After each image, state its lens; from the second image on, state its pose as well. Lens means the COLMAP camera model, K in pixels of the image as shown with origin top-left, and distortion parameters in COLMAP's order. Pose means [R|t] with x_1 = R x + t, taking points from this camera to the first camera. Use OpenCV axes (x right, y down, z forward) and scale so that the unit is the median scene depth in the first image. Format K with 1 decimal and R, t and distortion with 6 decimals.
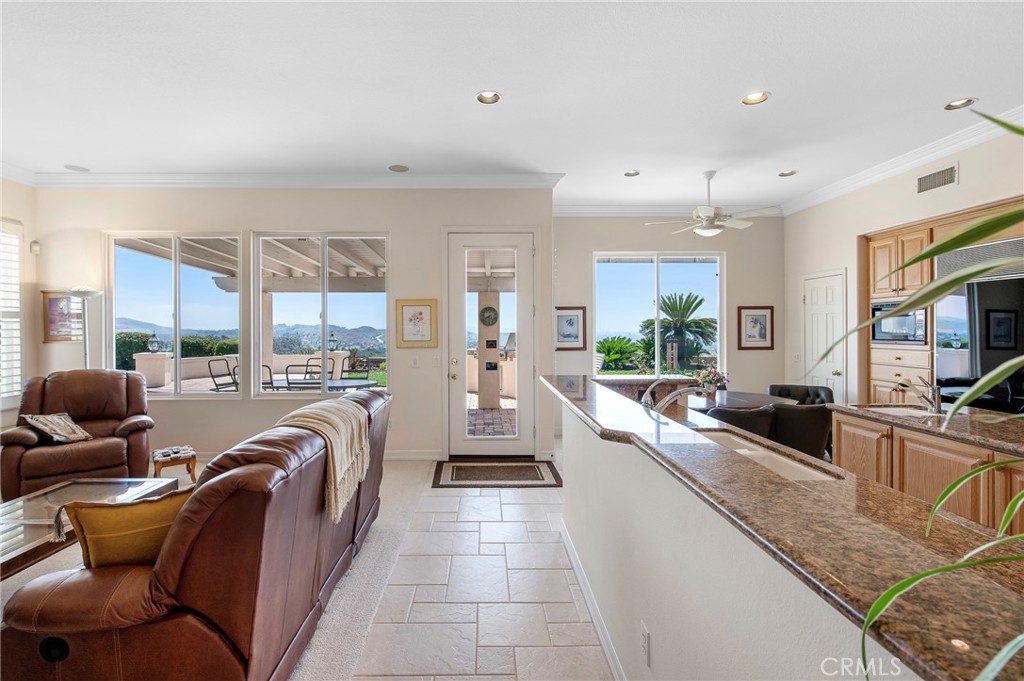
lens RADIAL K [[471.9, 0, 487.9], [0, 471.9, 327.6], [0, 0, 1]] dist [-0.001170, -0.000204]
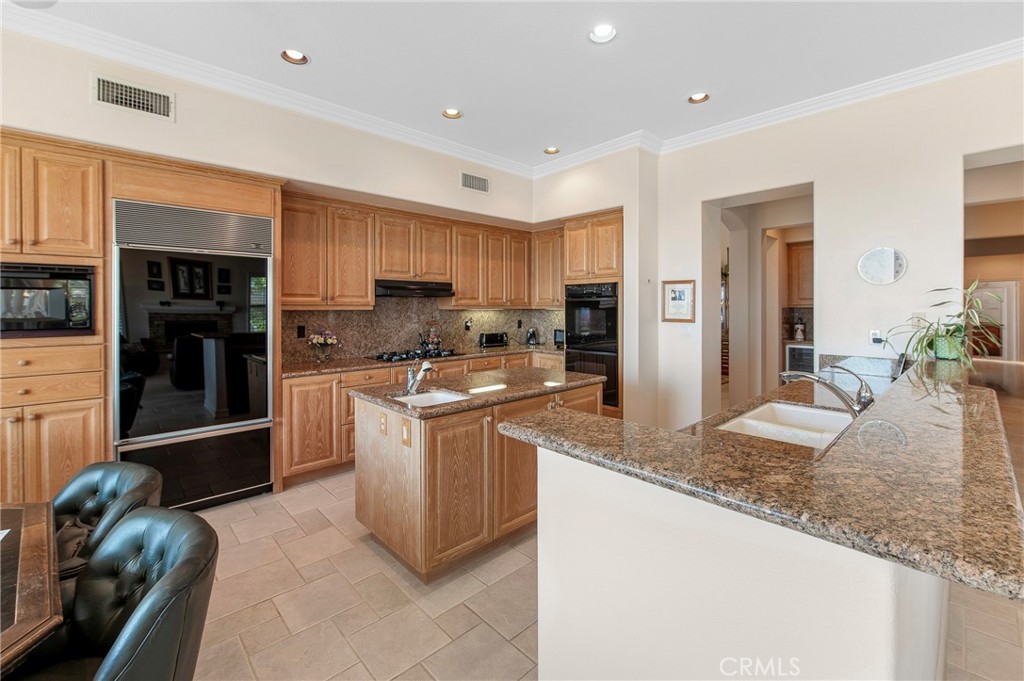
lens RADIAL K [[431.8, 0, 508.8], [0, 431.8, 309.7], [0, 0, 1]] dist [-0.002321, -0.000304]
pose [[-0.675828, -0.000525, 0.737059, 0.086035], [0.003088, 0.999989, 0.003543, 0.000826], [-0.737053, 0.004671, -0.675819, 0.850064]]
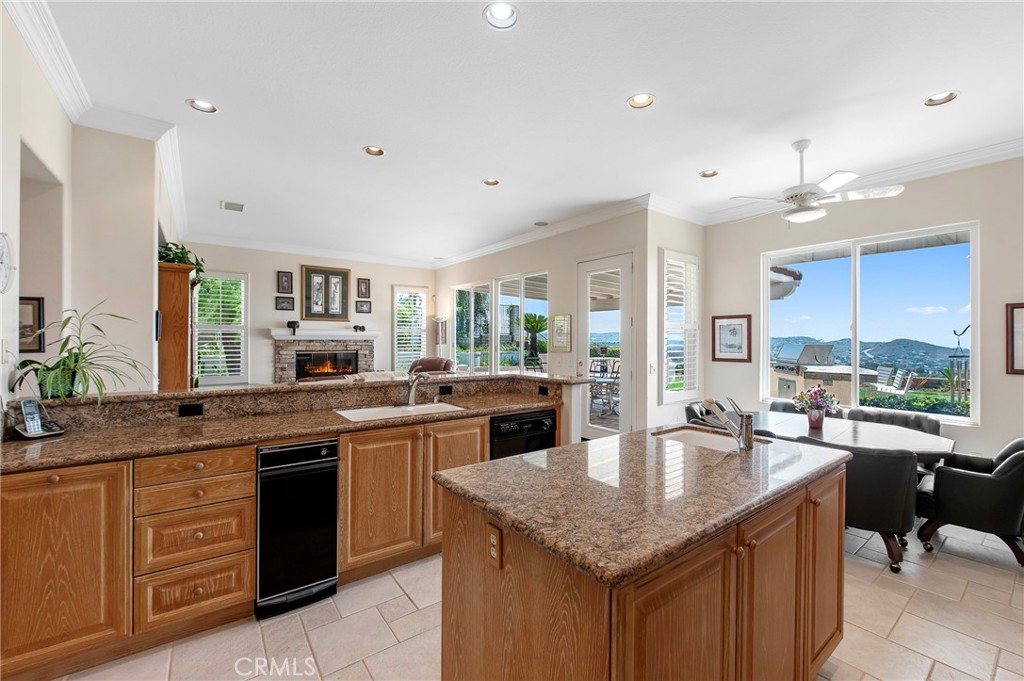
lens RADIAL K [[419.4, 0, 516.0], [0, 419.4, 339.1], [0, 0, 1]] dist [-0.002552, -0.000403]
pose [[0.593071, 0.005183, -0.805133, 0.732555], [-0.005797, 0.999981, 0.002167, 0.004927], [0.805129, 0.003382, 0.593090, 0.185954]]
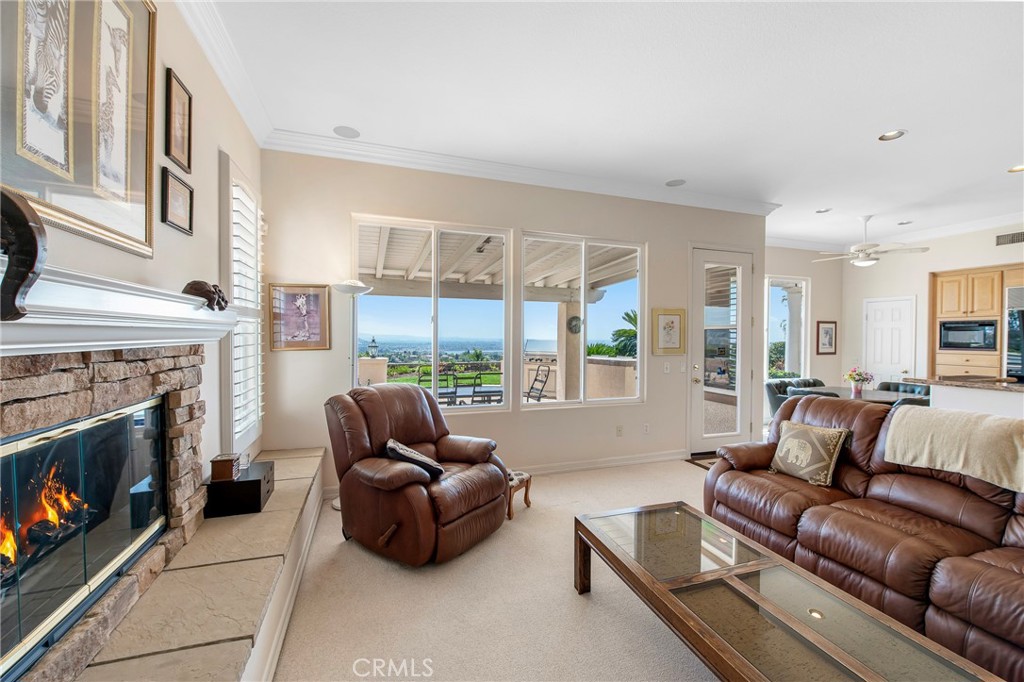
lens RADIAL K [[427.6, 0, 513.2], [0, 427.6, 339.0], [0, 0, 1]] dist [-0.002376, -0.000148]
pose [[0.946982, 0.006735, 0.321217, -0.781029], [-0.010131, 0.999909, 0.008901, 0.002530], [-0.321128, -0.011684, 0.946964, 0.202866]]
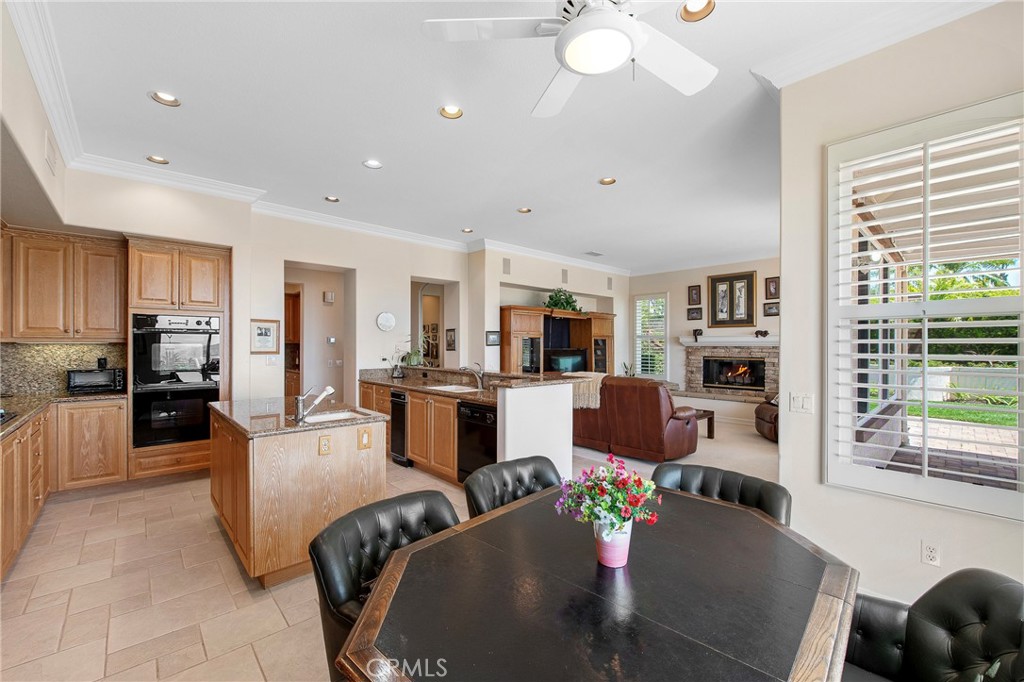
lens RADIAL K [[419.2, 0, 510.8], [0, 419.2, 344.7], [0, 0, 1]] dist [-0.004749, -0.000484]
pose [[-0.746176, 0.001256, -0.665748, 0.703244], [0.001625, 0.999999, 0.000065, 0.007868], [0.665747, -0.001033, -0.746177, 1.155301]]
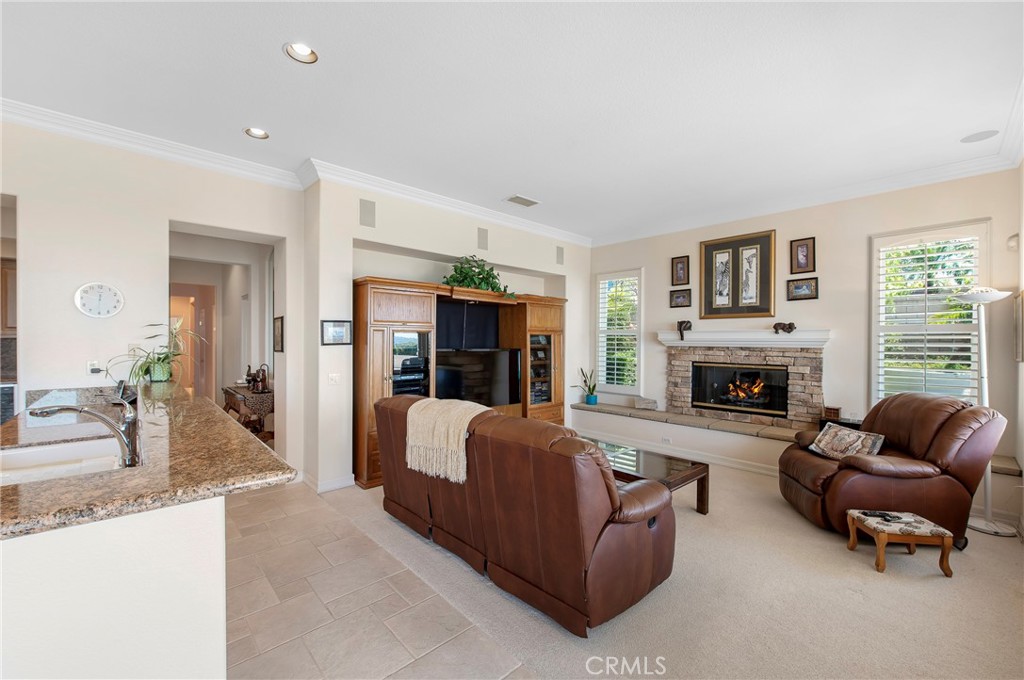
lens RADIAL K [[410.4, 0, 512.0], [0, 410.4, 340.0], [0, 0, 1]] dist [-0.001215, -0.000142]
pose [[-0.740812, -0.002616, -0.671707, 0.134728], [-0.004097, 0.999991, 0.000625, -0.000131], [0.671700, 0.003215, -0.740817, 0.917277]]
